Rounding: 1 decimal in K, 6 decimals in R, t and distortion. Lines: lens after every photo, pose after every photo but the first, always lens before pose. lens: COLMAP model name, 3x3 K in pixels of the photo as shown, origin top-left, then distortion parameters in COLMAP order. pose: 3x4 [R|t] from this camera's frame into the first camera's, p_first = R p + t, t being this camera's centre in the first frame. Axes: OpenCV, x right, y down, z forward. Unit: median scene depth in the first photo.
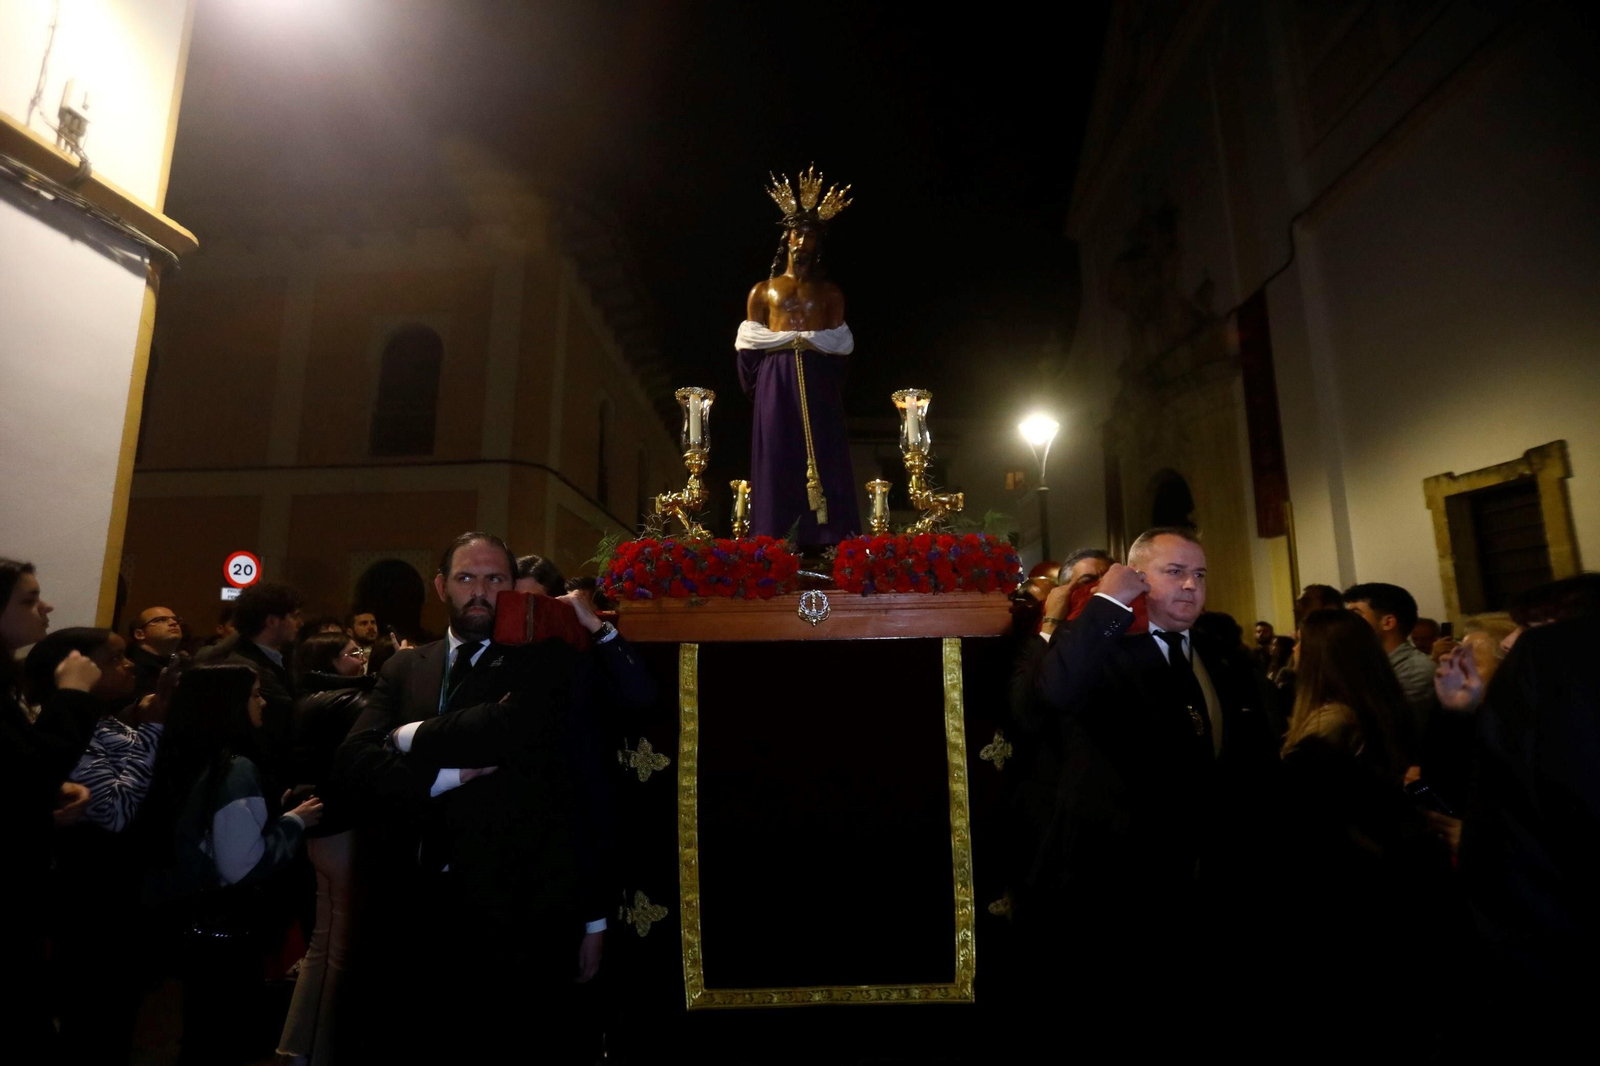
lens RADIAL K [[754.3, 0, 800.0], [0, 754.3, 533.0], [0, 0, 1]] dist [-0.027512, 0.000526]
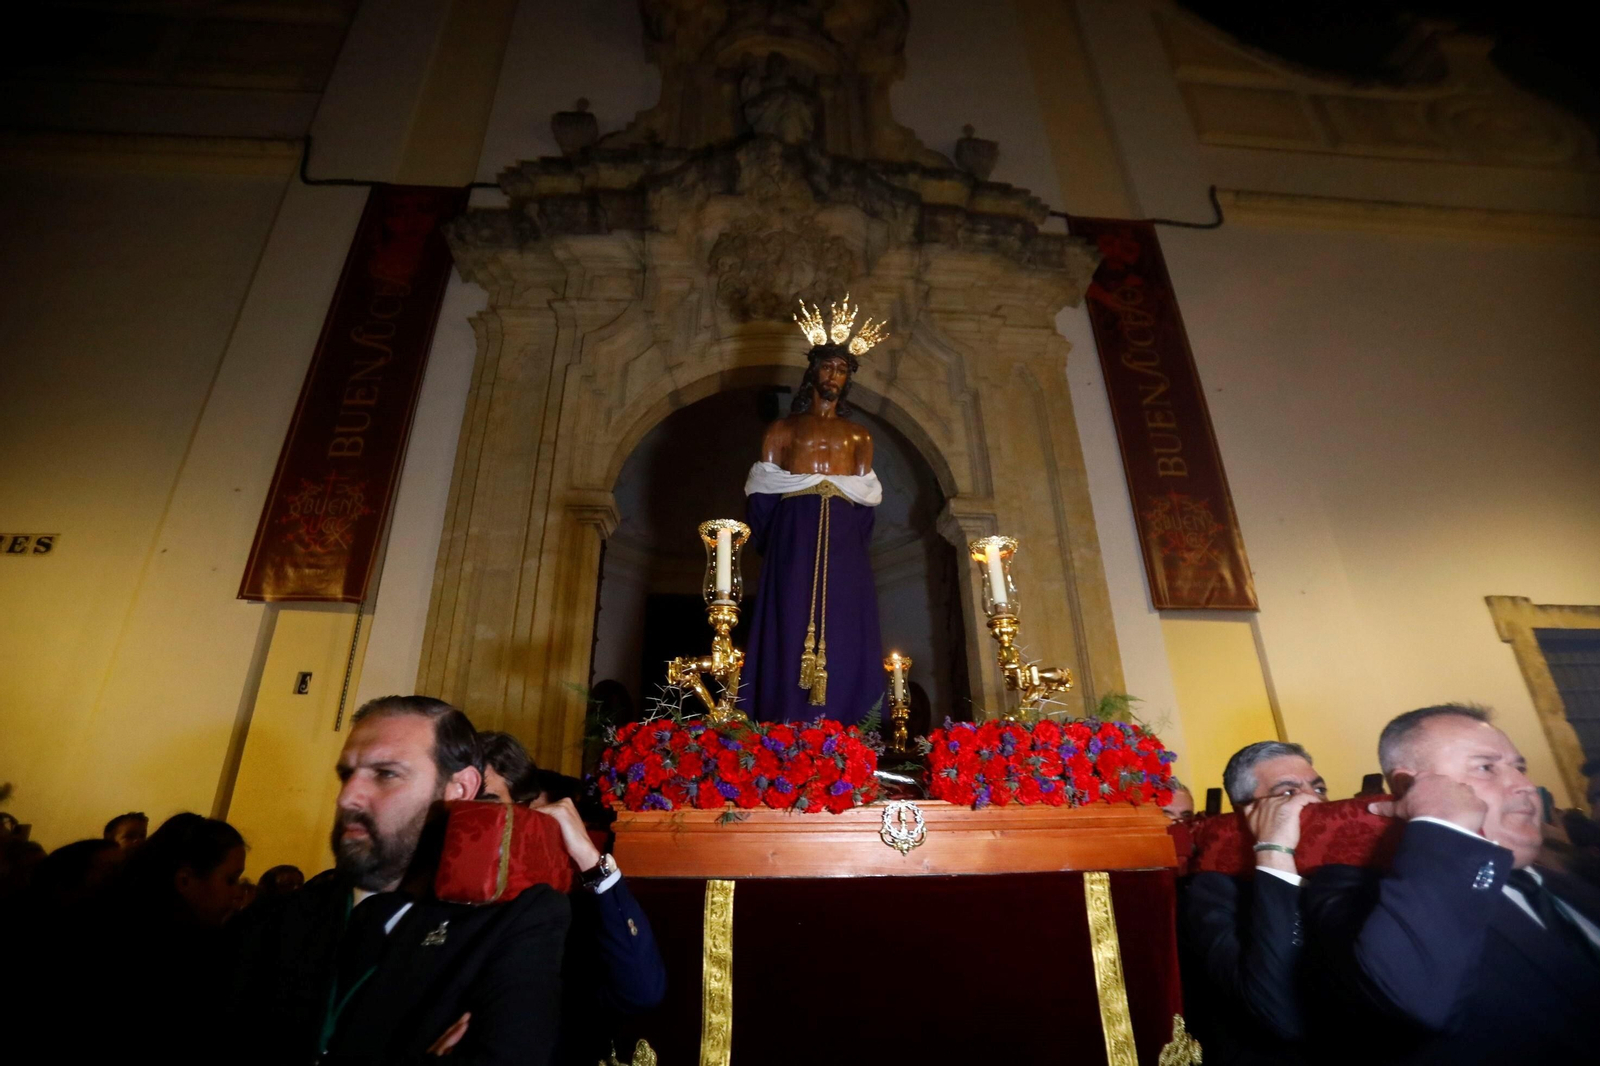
lens RADIAL K [[754.3, 0, 800.0], [0, 754.3, 533.0], [0, 0, 1]] dist [-0.027512, 0.000526]
pose [[0.995586, 0.041443, 0.084208, -0.145335], [-0.020158, 0.970709, -0.239410, 0.004385], [-0.091663, 0.236656, 0.967260, 0.274417]]
